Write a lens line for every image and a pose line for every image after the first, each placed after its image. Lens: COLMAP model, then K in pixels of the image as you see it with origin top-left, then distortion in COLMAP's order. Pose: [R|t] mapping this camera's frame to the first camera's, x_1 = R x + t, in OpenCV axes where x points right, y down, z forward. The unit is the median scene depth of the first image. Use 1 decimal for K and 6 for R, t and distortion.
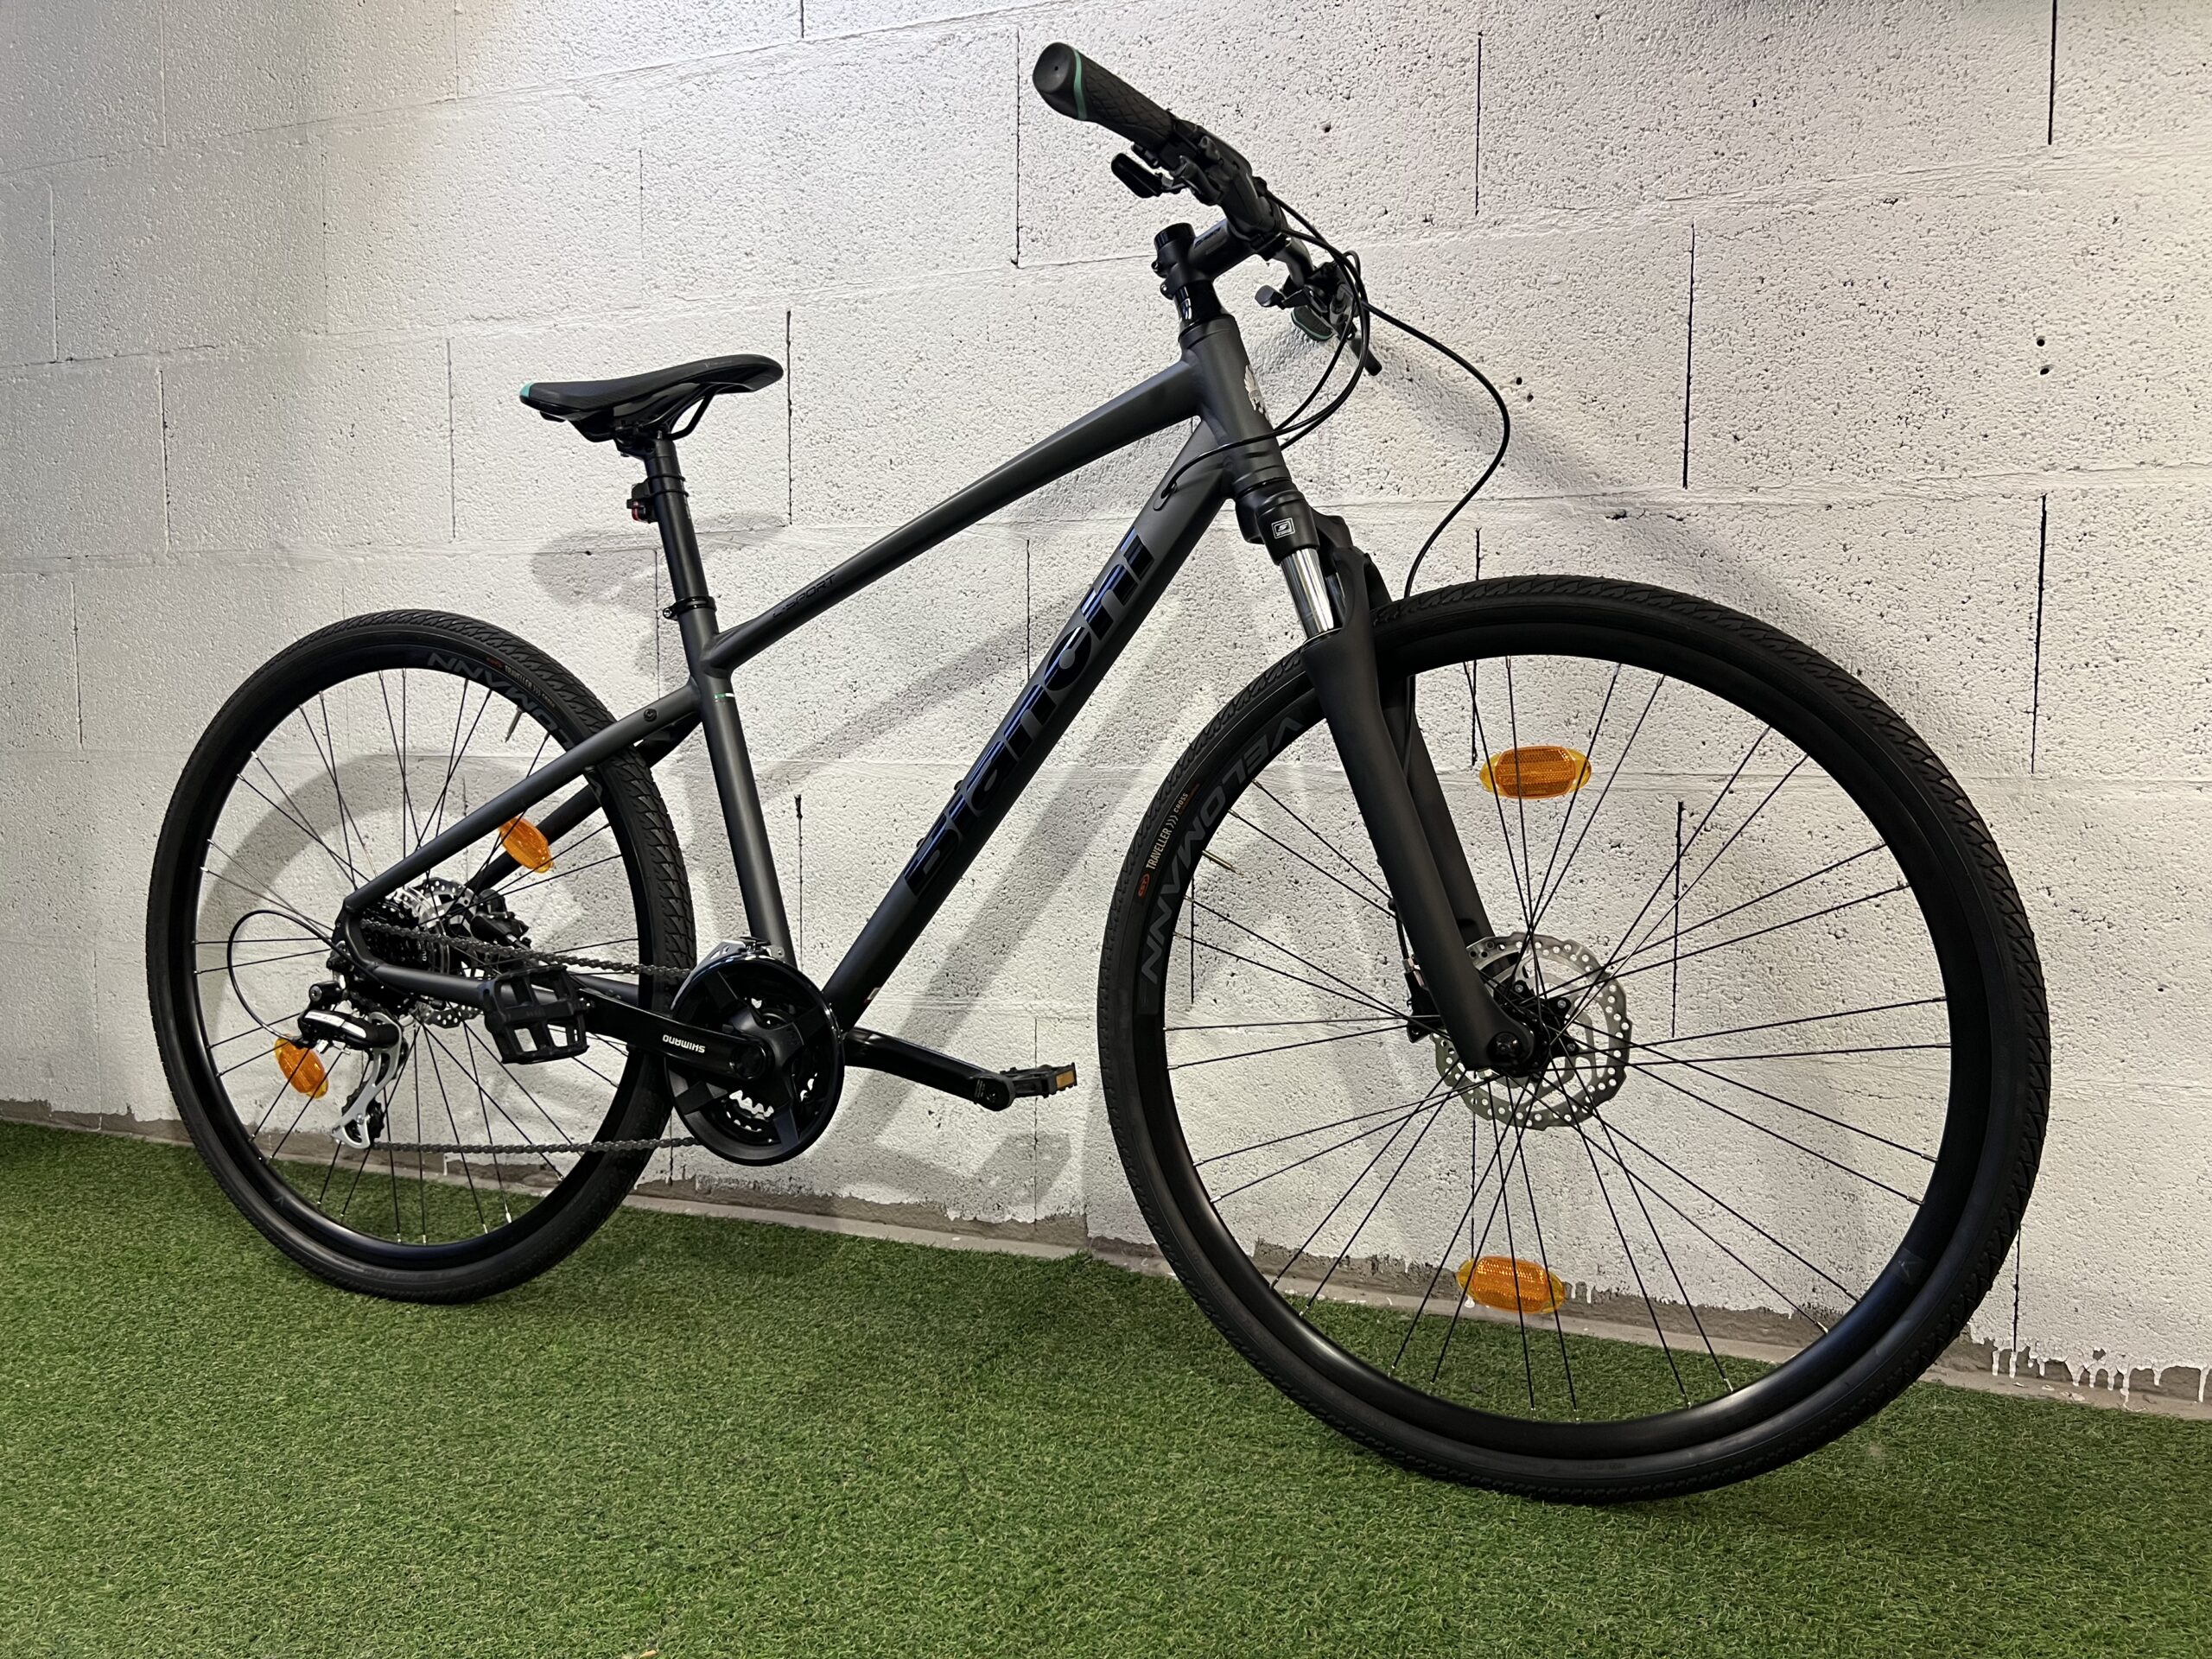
lens RADIAL K [[1701.7, 0, 1096.4], [0, 1701.7, 822.7], [0, 0, 1]] dist [0.031942, -0.053160]
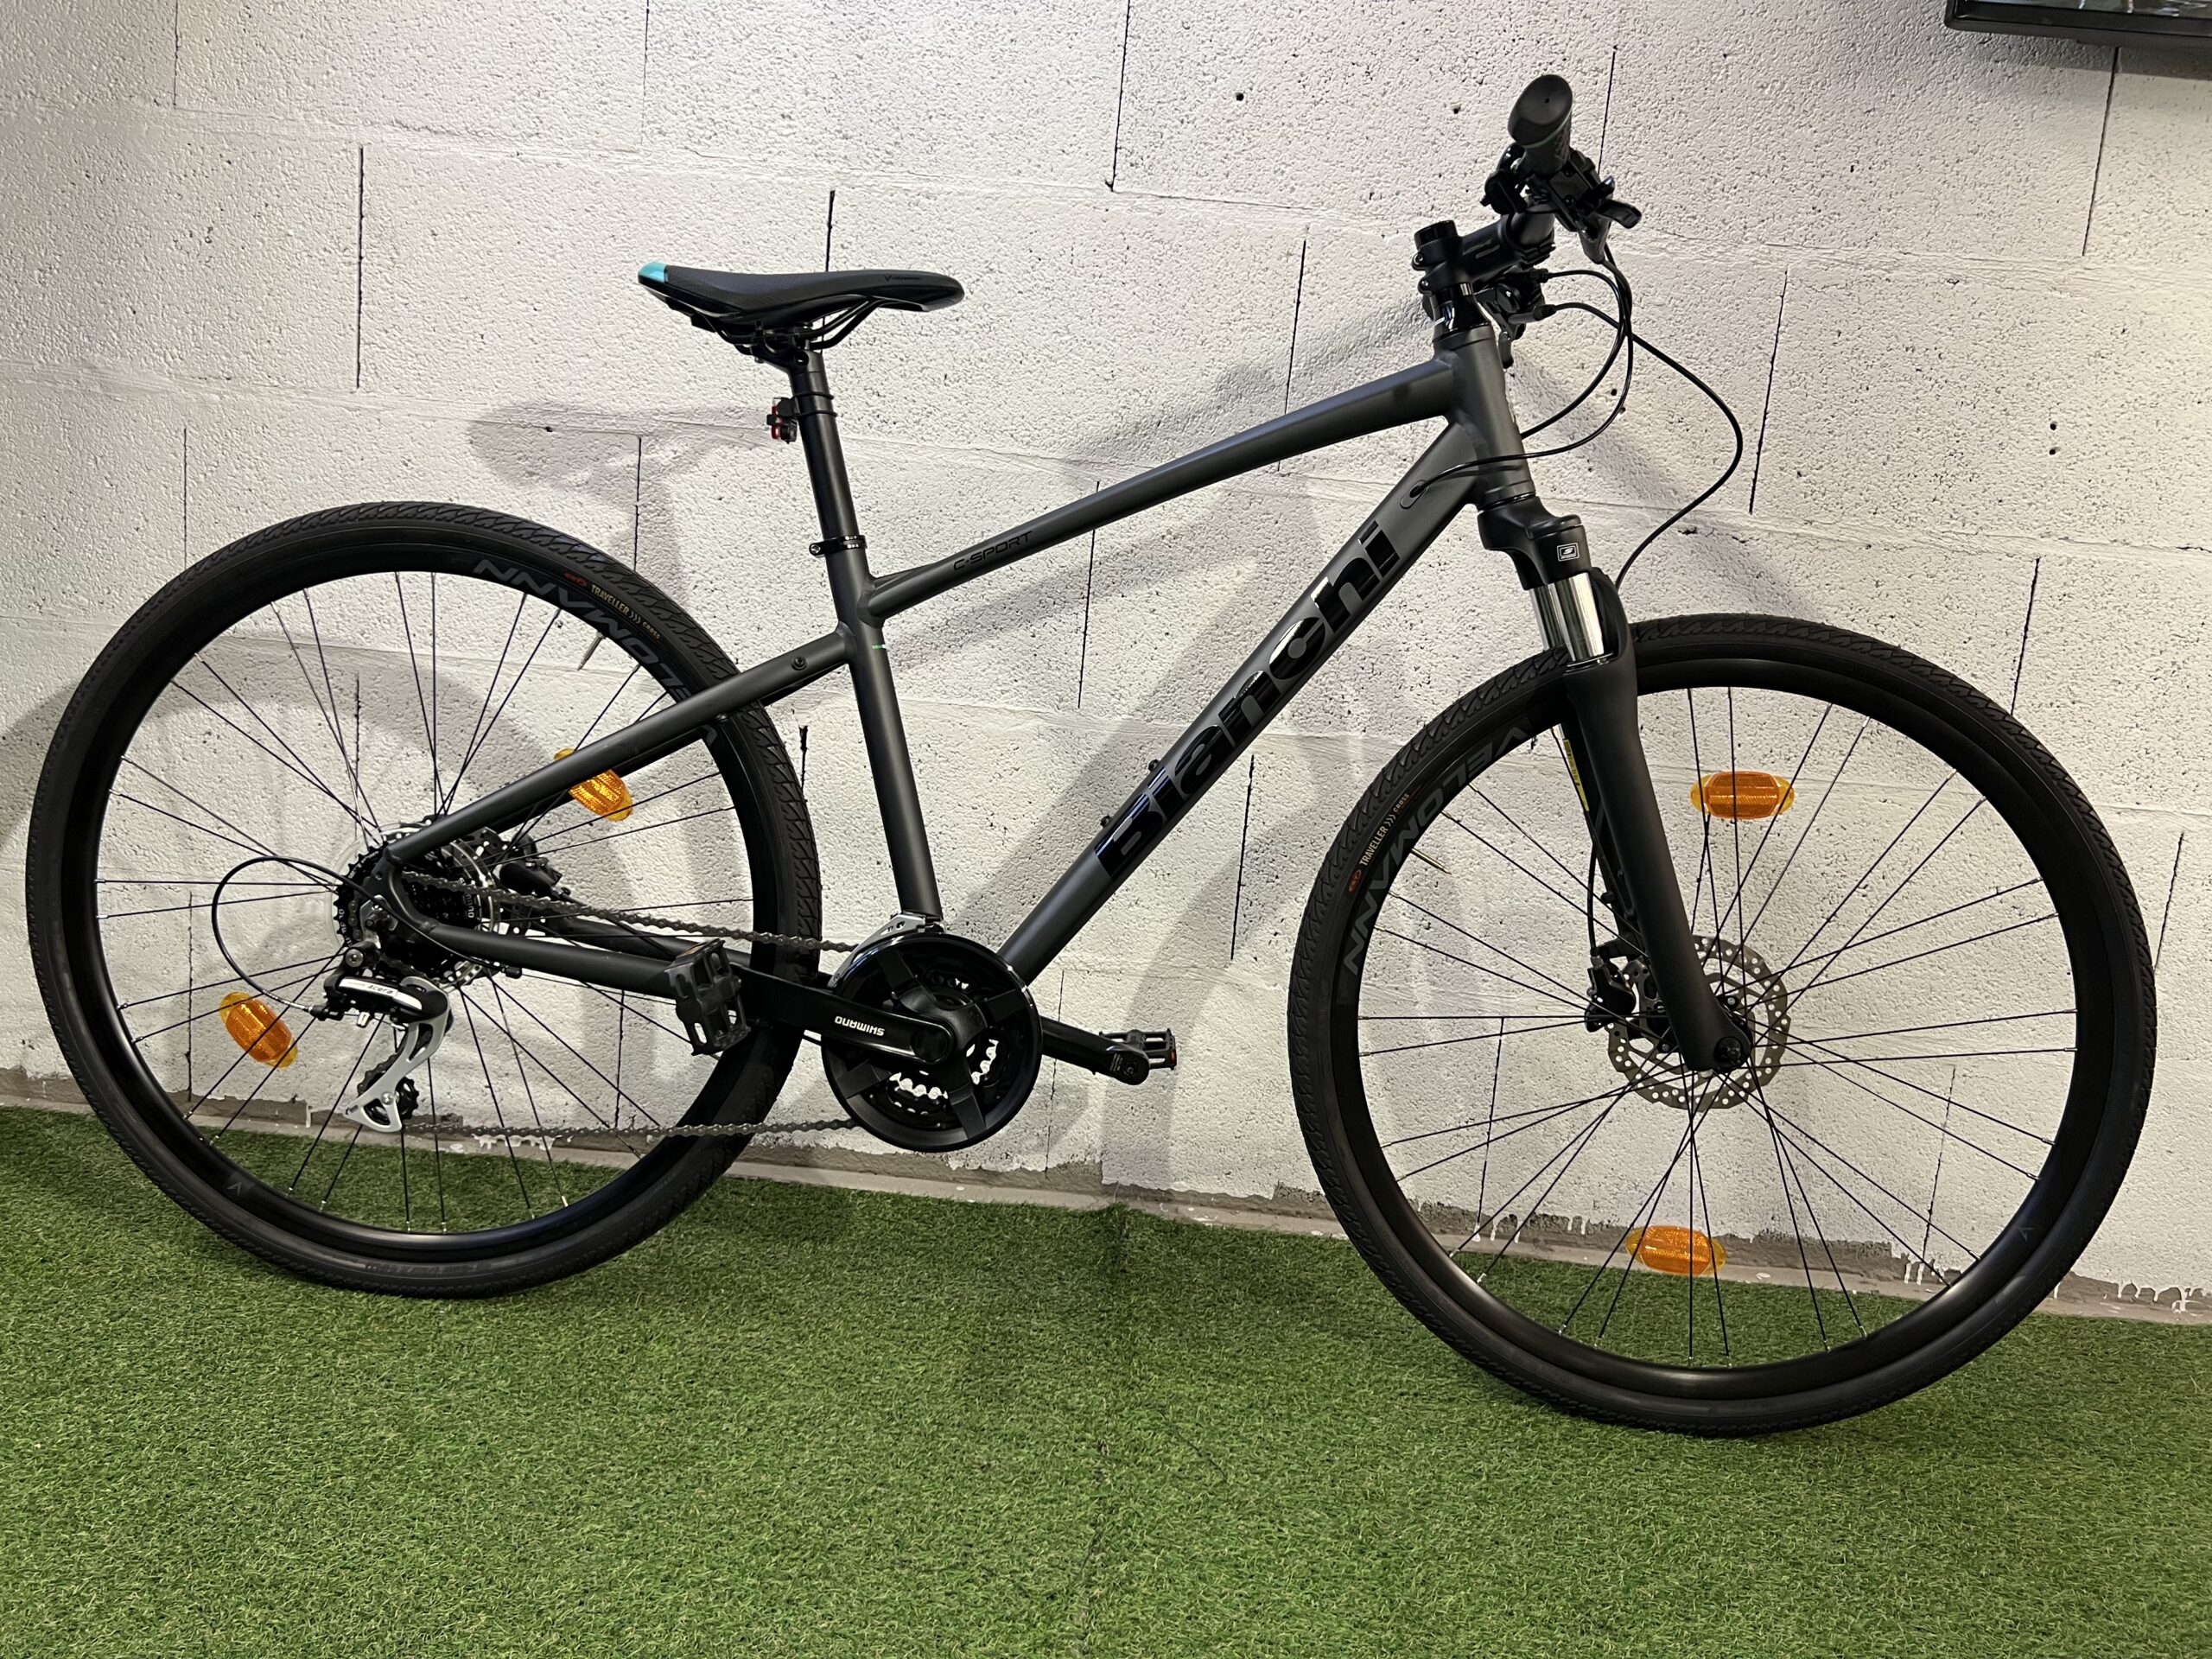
lens RADIAL K [[1701.7, 0, 1104.2], [0, 1701.7, 822.6], [0, 0, 1]] dist [0.031942, -0.053160]
pose [[0.939331, 0.029988, 0.341698, -0.391575], [-0.063322, 0.994210, 0.086819, -0.063345], [-0.337116, -0.103189, 0.935791, 0.085235]]
